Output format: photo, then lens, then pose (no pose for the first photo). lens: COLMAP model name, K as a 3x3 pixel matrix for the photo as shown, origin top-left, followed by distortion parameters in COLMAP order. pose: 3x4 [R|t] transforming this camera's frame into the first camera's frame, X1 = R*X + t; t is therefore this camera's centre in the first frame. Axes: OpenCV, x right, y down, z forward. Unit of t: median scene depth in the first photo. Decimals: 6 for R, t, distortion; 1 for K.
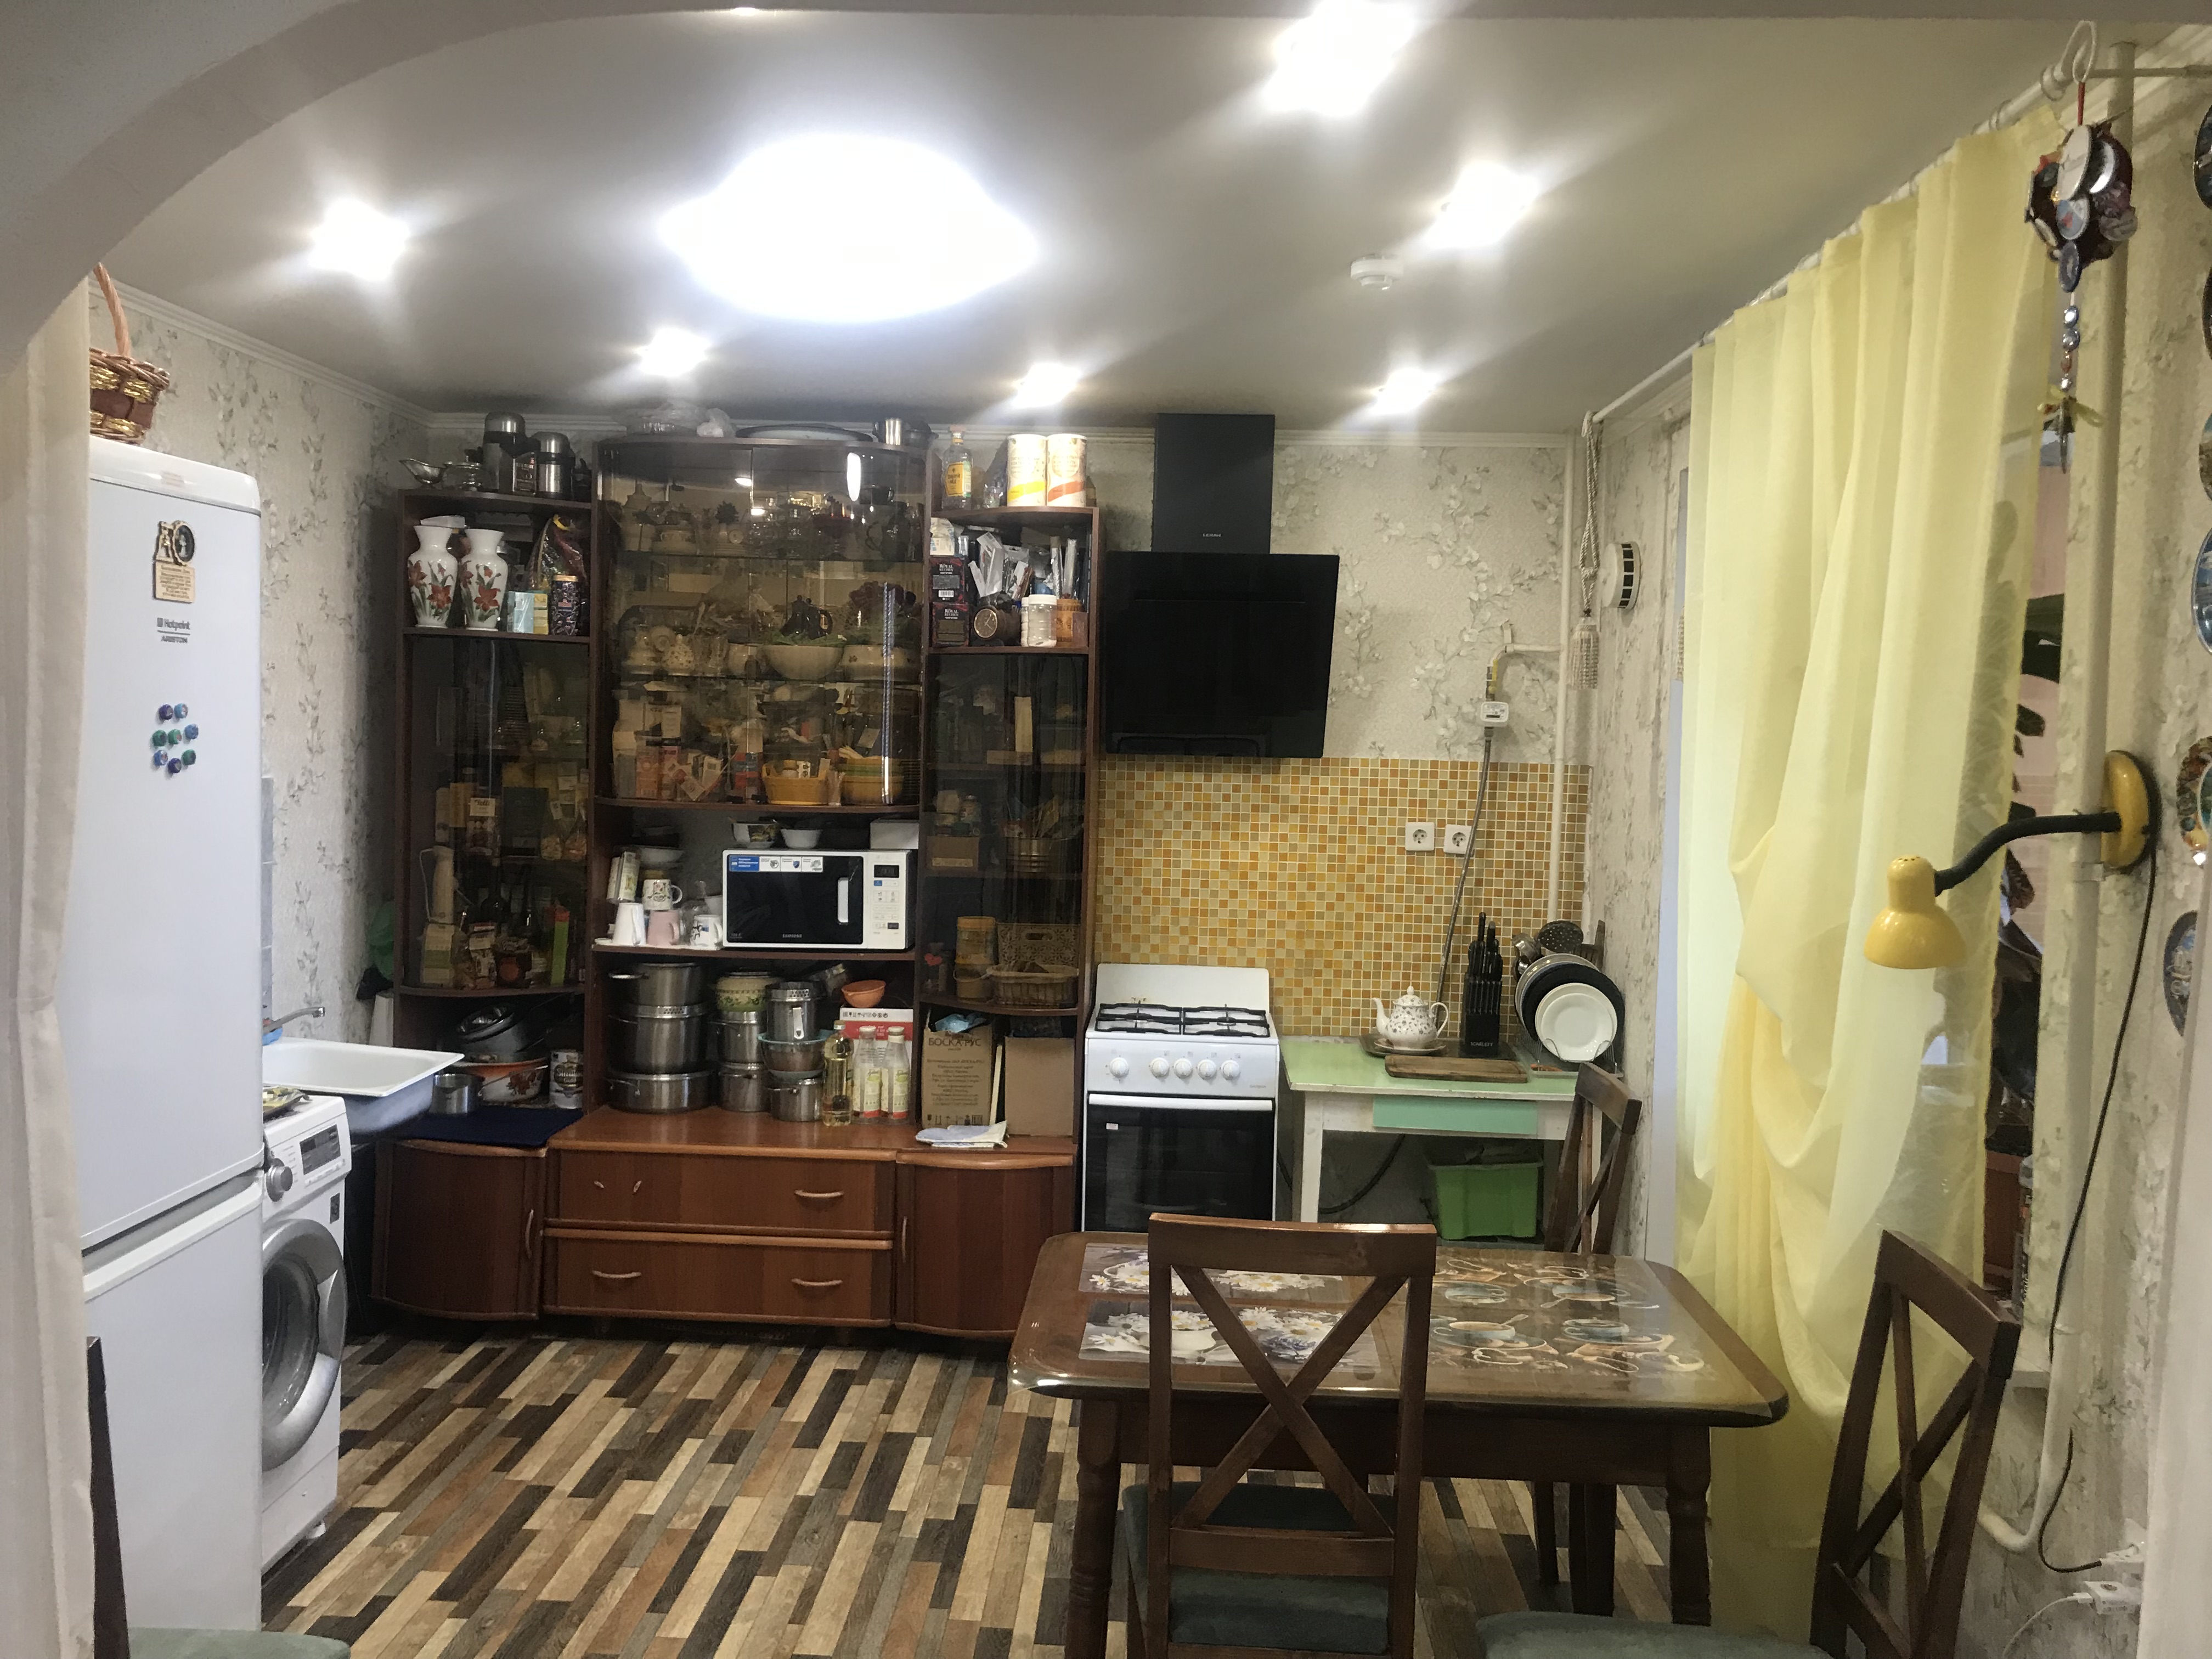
lens RADIAL K [[1805.4, 0, 1090.7], [0, 1805.4, 826.3], [0, 0, 1]] dist [0.020243, 0.000342]
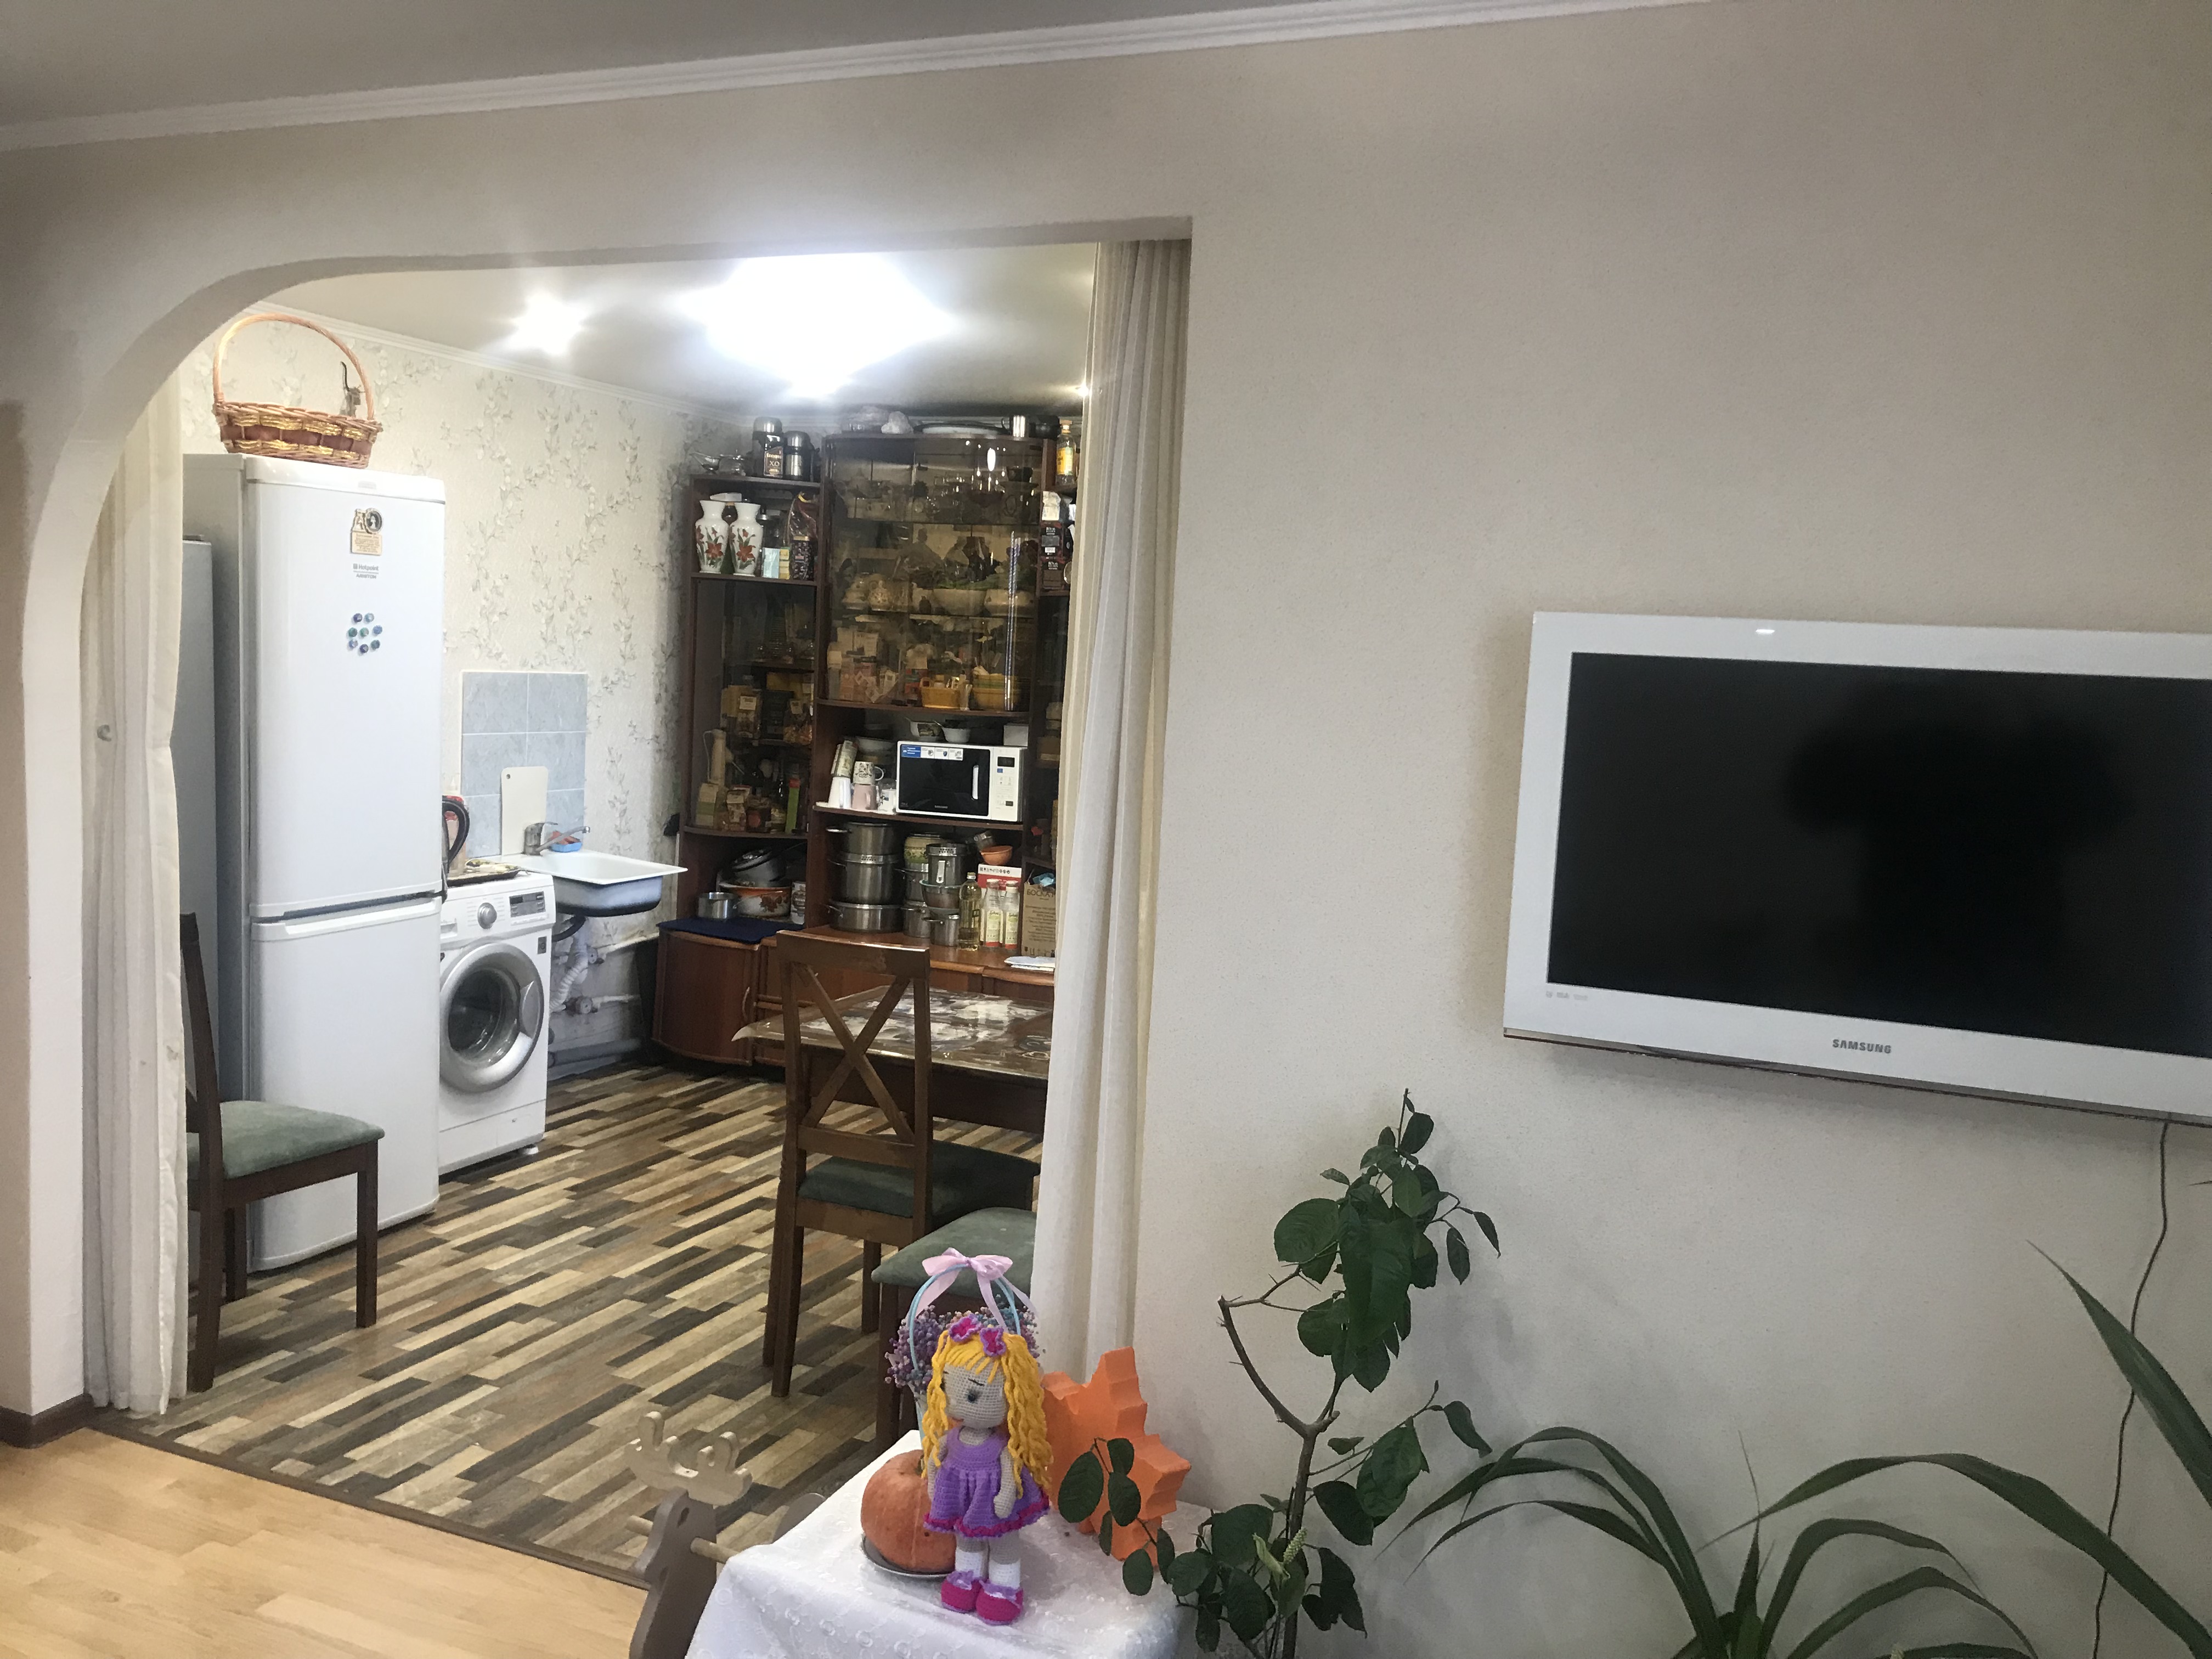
lens RADIAL K [[1805.4, 0, 1117.7], [0, 1805.4, 834.5], [0, 0, 1]] dist [0.020243, 0.000342]
pose [[0.933802, 0.059219, -0.352856, 0.427347], [-0.048402, 0.998050, 0.039409, 0.022017], [0.354502, -0.019722, 0.934847, -0.201995]]
